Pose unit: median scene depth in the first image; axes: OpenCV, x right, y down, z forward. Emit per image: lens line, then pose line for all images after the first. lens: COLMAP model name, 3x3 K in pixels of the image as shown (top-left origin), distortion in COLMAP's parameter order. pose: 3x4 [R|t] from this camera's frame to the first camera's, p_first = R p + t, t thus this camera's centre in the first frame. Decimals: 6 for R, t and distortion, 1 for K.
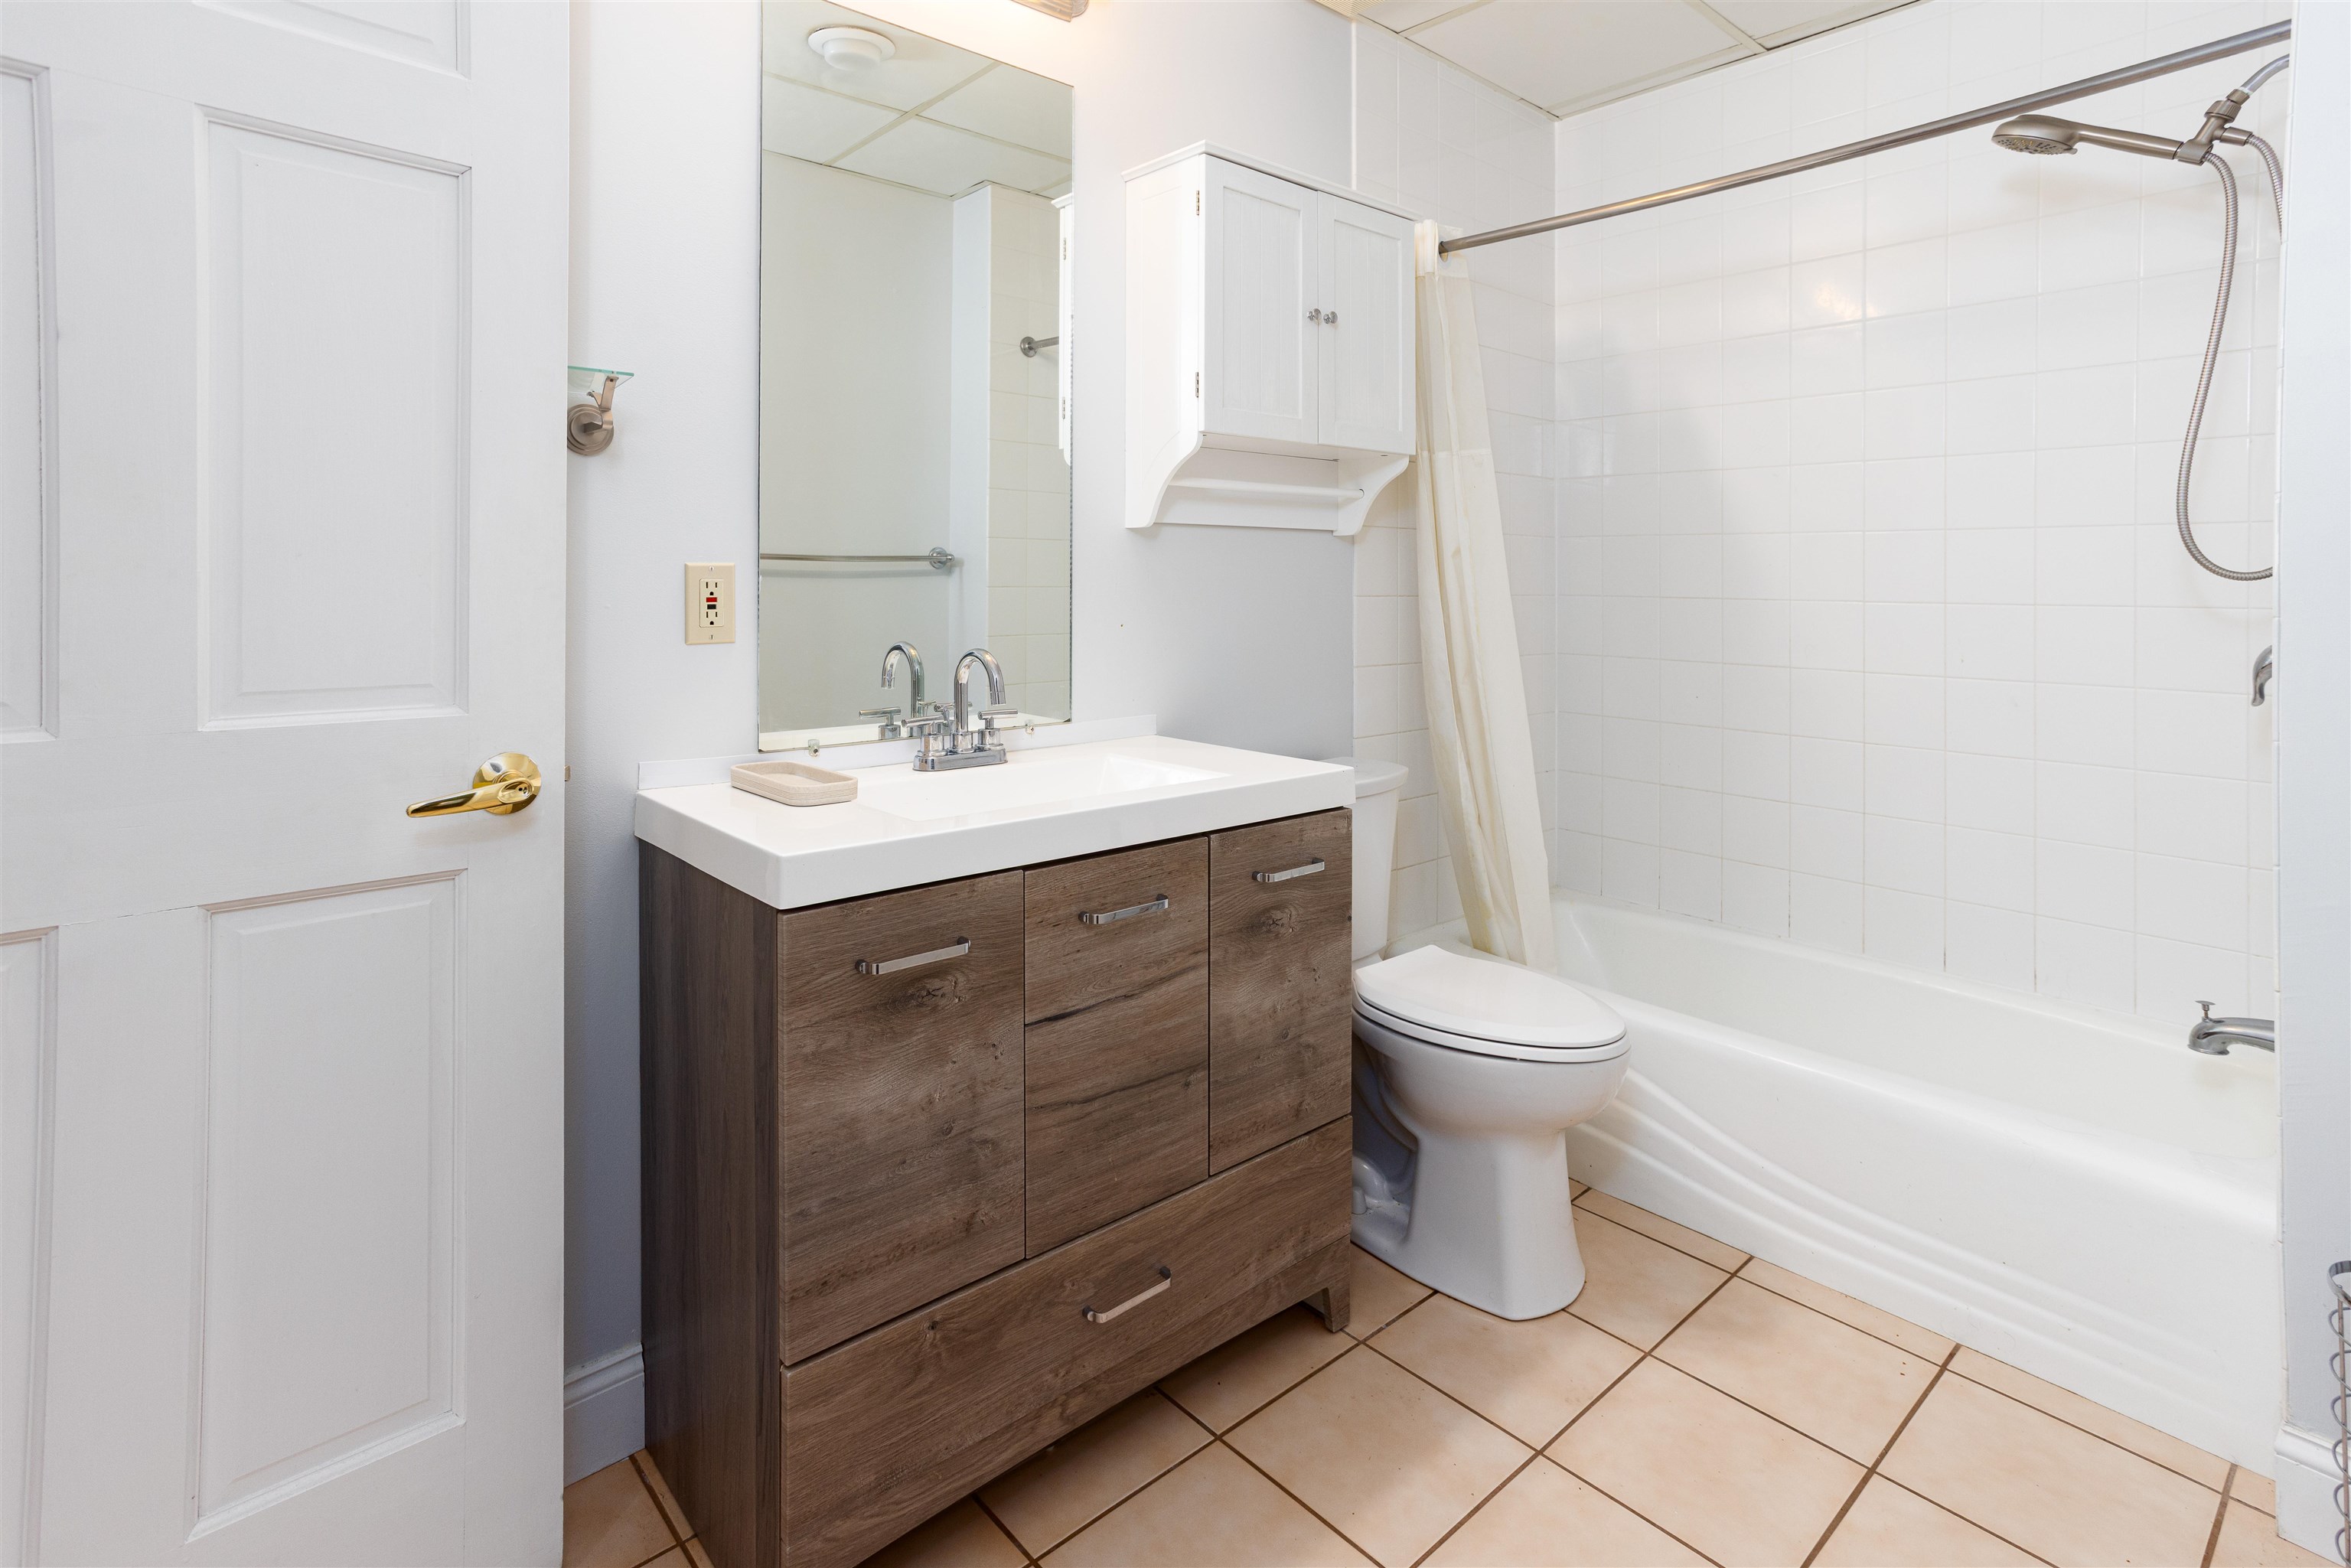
lens RADIAL K [[1160.6, 0, 1172.9], [0, 1160.6, 678.6], [0, 0, 1]] dist [-0.032419, 0.025735]
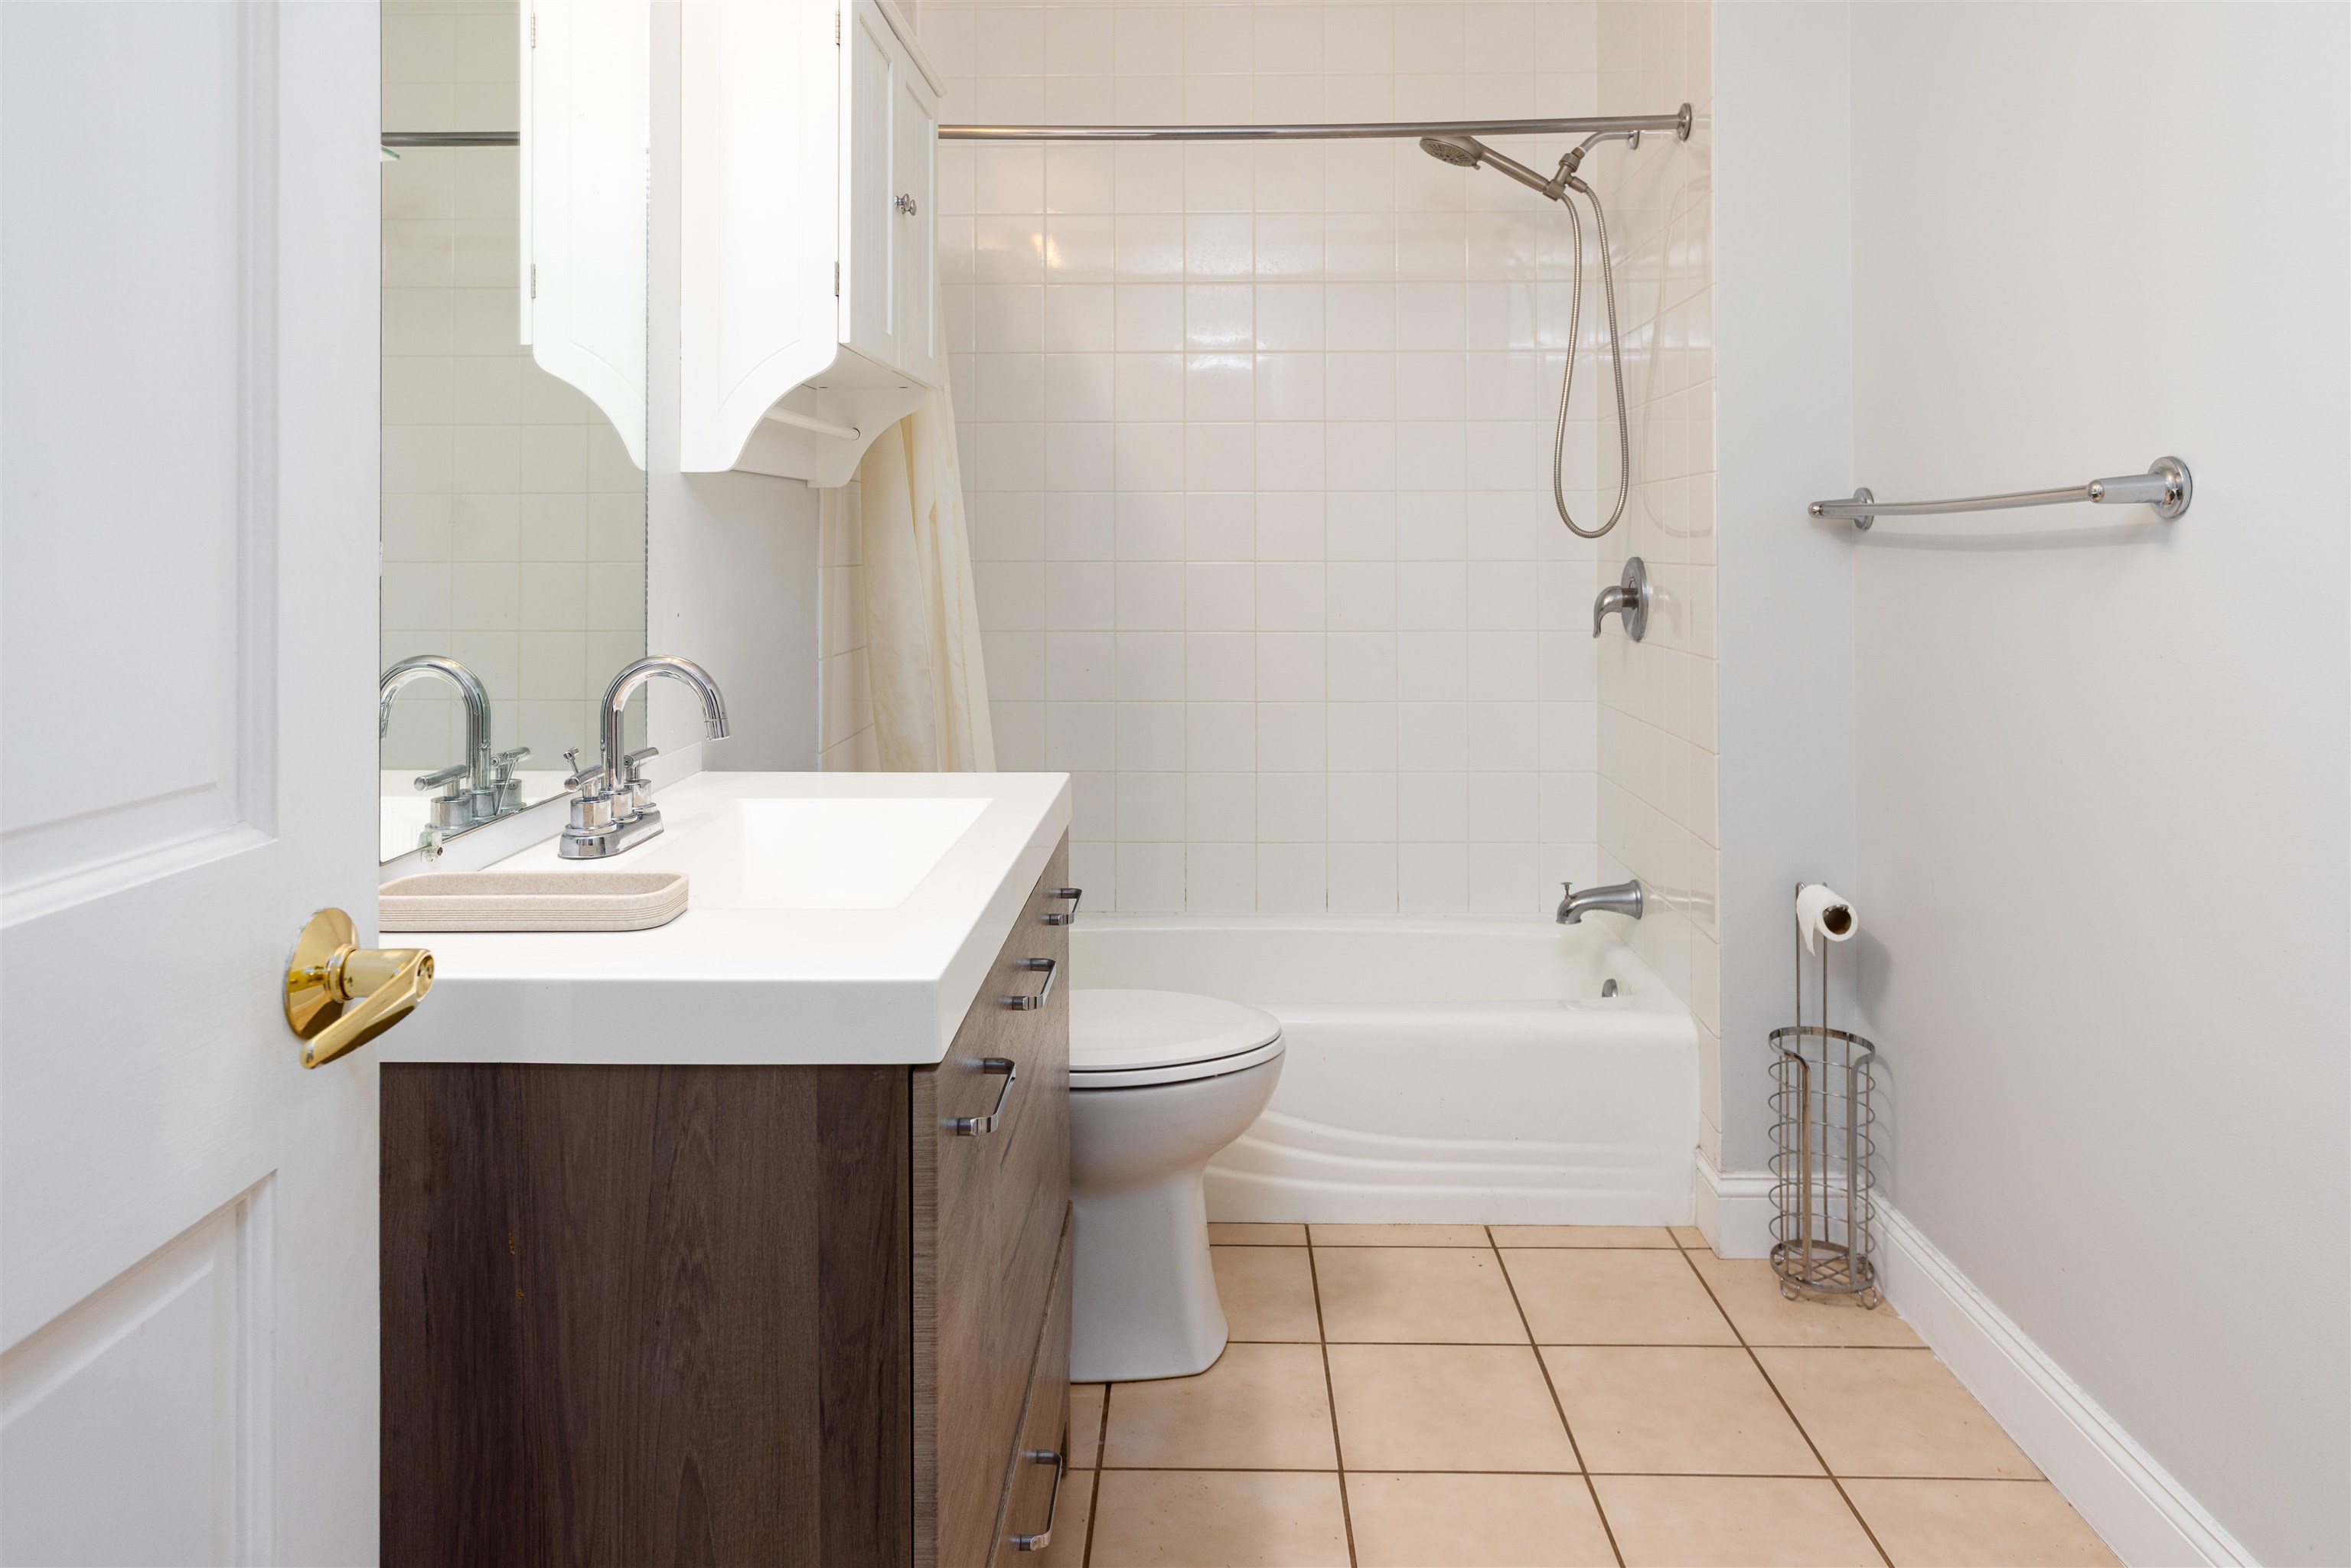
lens RADIAL K [[1483.7, 0, 1174.8], [0, 1483.7, 663.5], [0, 0, 1]] dist [-0.002184, -0.000844]
pose [[0.685114, -0.065278, 0.725505, -0.530931], [0.069582, 0.997287, 0.024024, -0.019532], [-0.725105, 0.034023, 0.687797, 0.212712]]
